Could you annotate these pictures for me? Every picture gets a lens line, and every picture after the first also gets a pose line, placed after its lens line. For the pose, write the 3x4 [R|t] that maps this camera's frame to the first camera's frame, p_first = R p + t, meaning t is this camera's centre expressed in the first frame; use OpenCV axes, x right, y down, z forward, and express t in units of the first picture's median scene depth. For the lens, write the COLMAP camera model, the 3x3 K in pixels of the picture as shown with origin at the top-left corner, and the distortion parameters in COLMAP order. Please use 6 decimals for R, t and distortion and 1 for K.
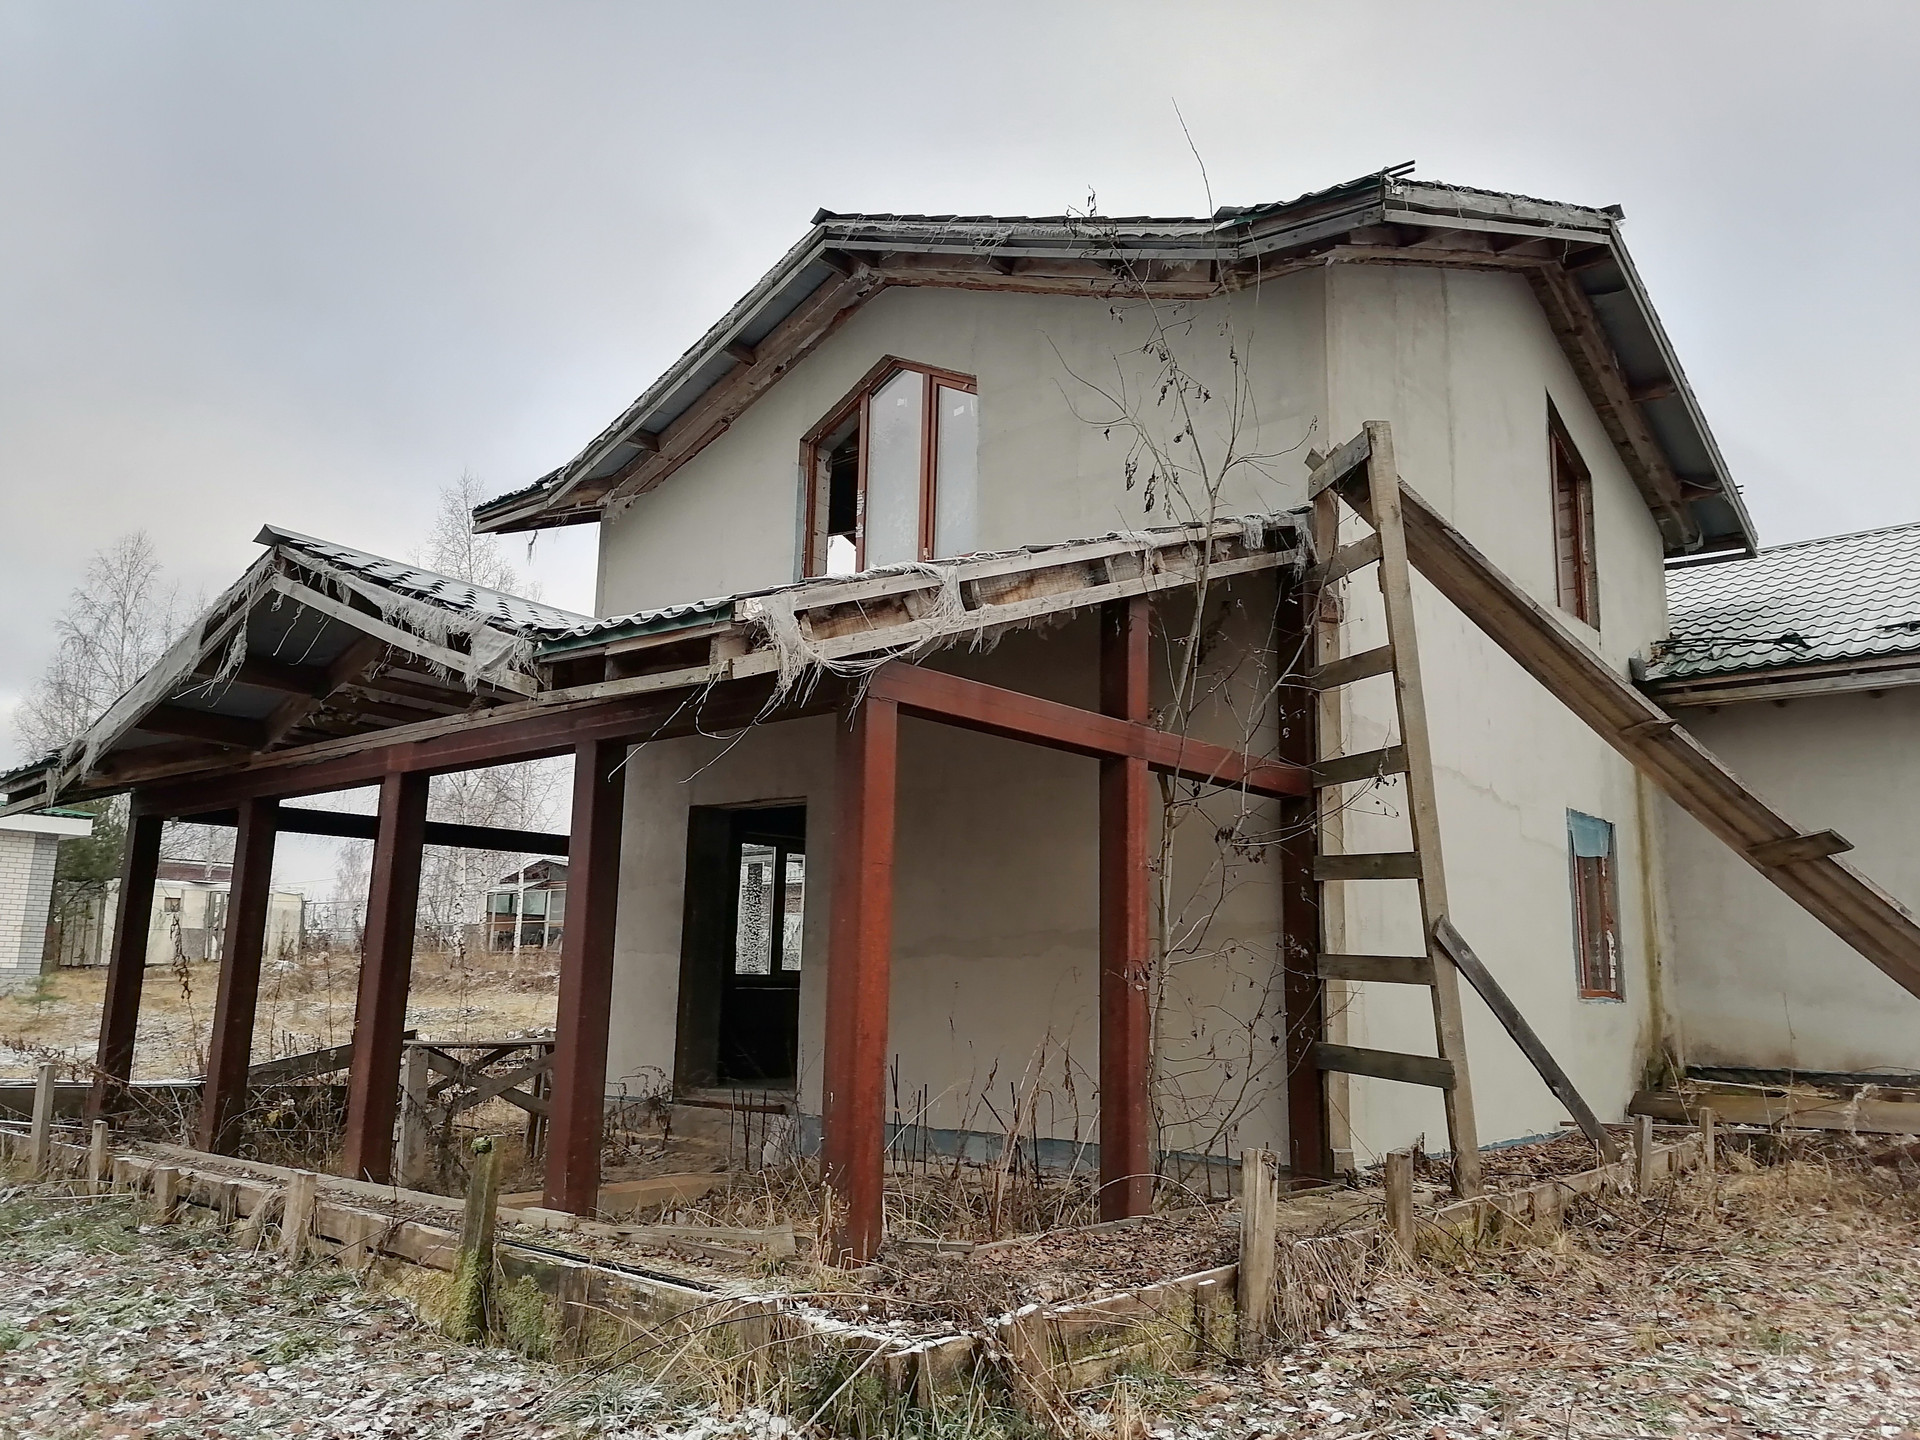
lens RADIAL K [[1405.9, 0, 960.0], [0, 1405.9, 720.0], [0, 0, 1]] dist [0.106574, -0.131987]
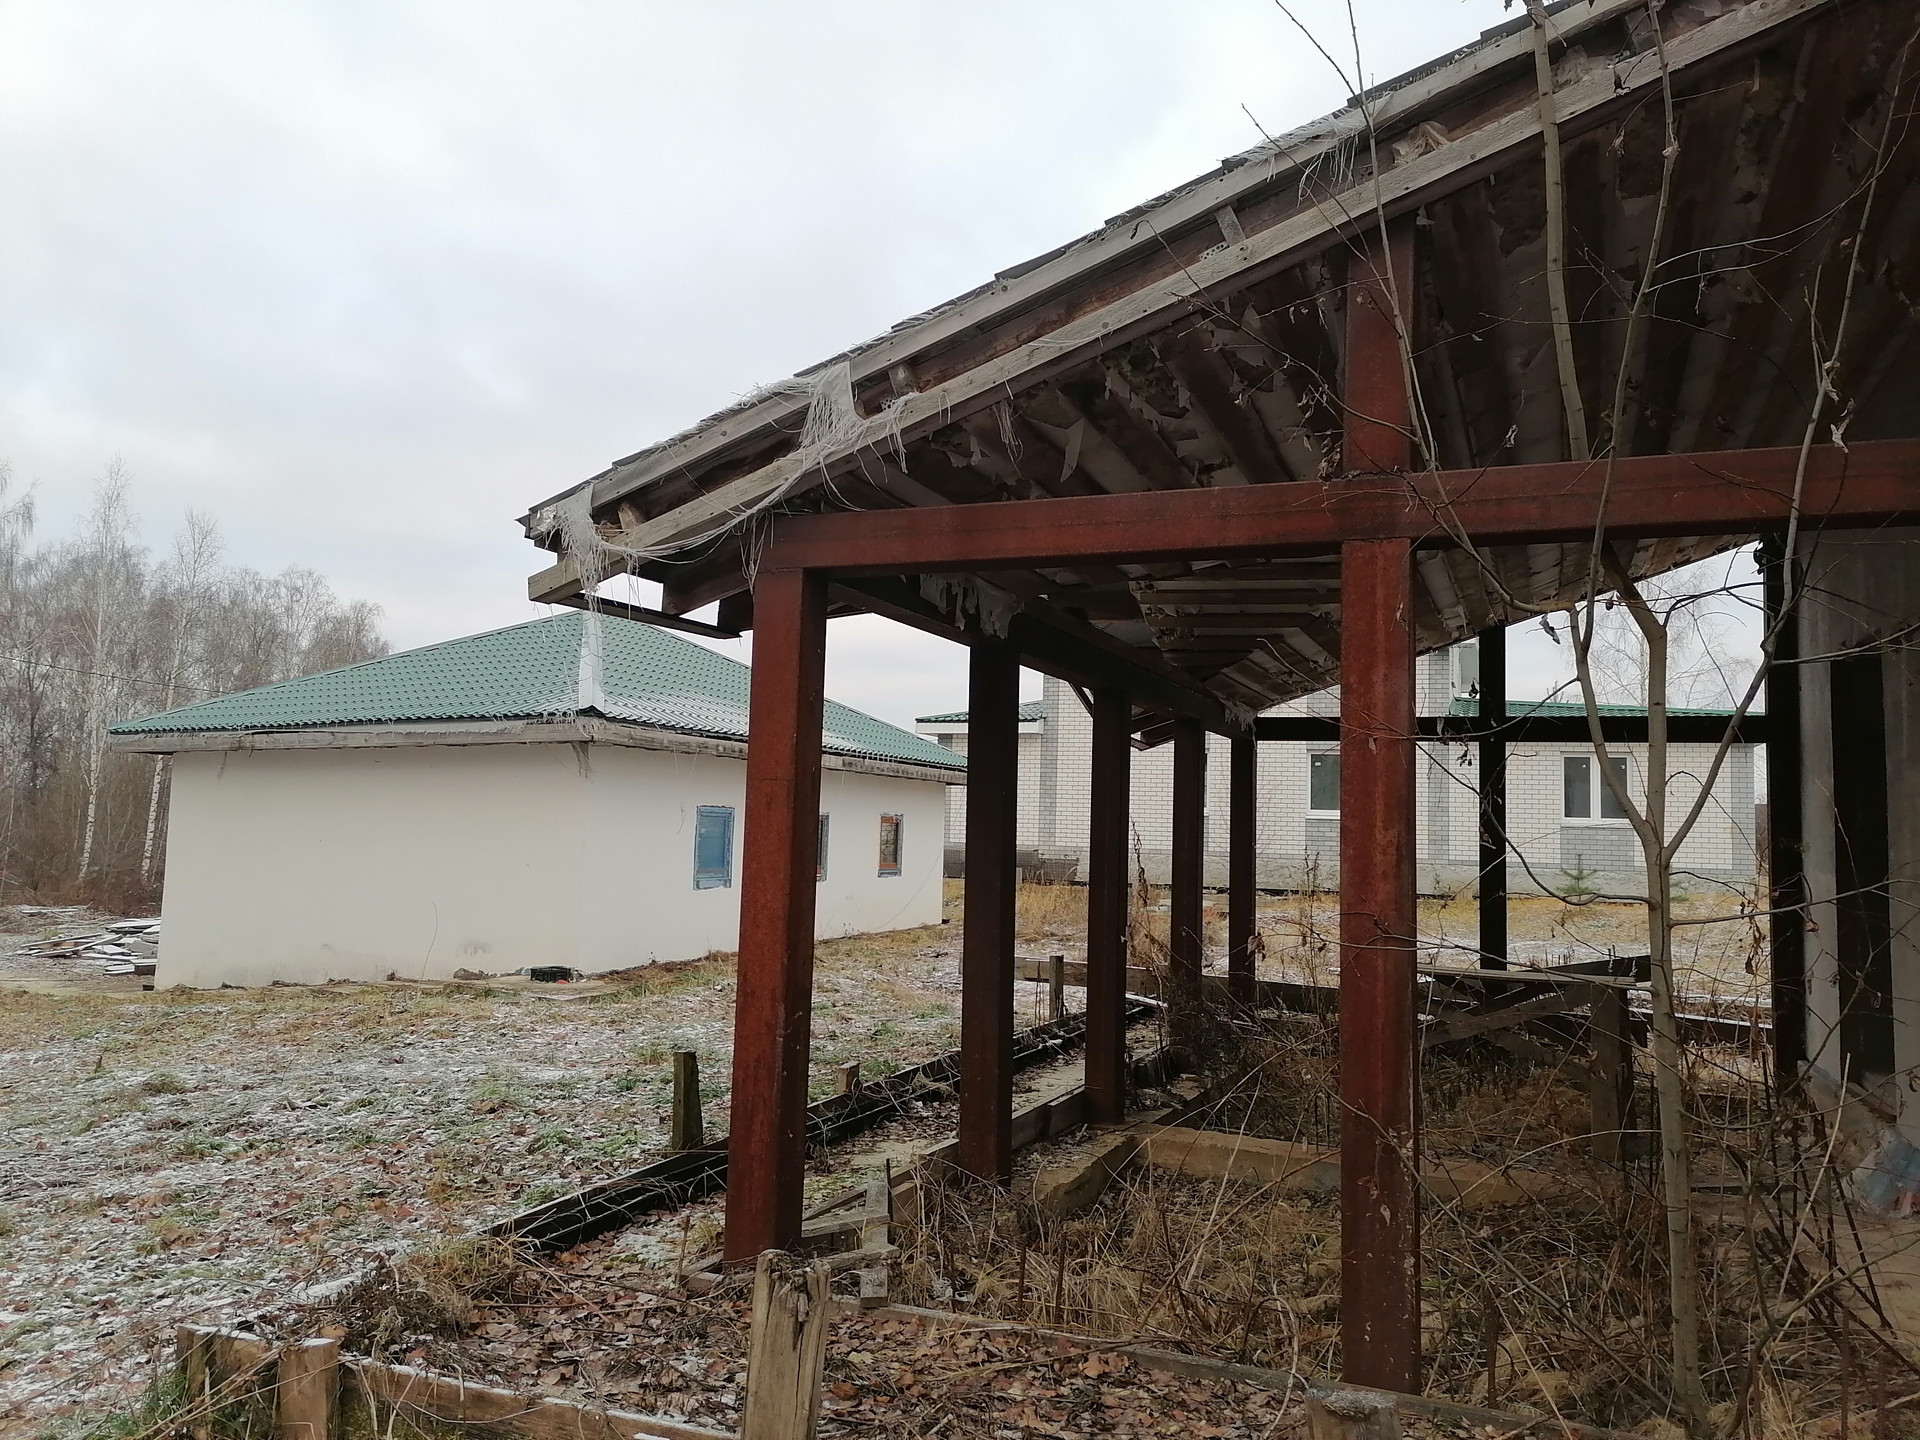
lens RADIAL K [[1405.9, 0, 960.0], [0, 1405.9, 720.0], [0, 0, 1]] dist [0.106574, -0.131987]
pose [[0.320886, -0.085999, -0.943205, 0.597005], [0.158586, 0.986688, -0.036011, 0.095244], [0.933746, -0.138024, 0.330253, 0.660468]]
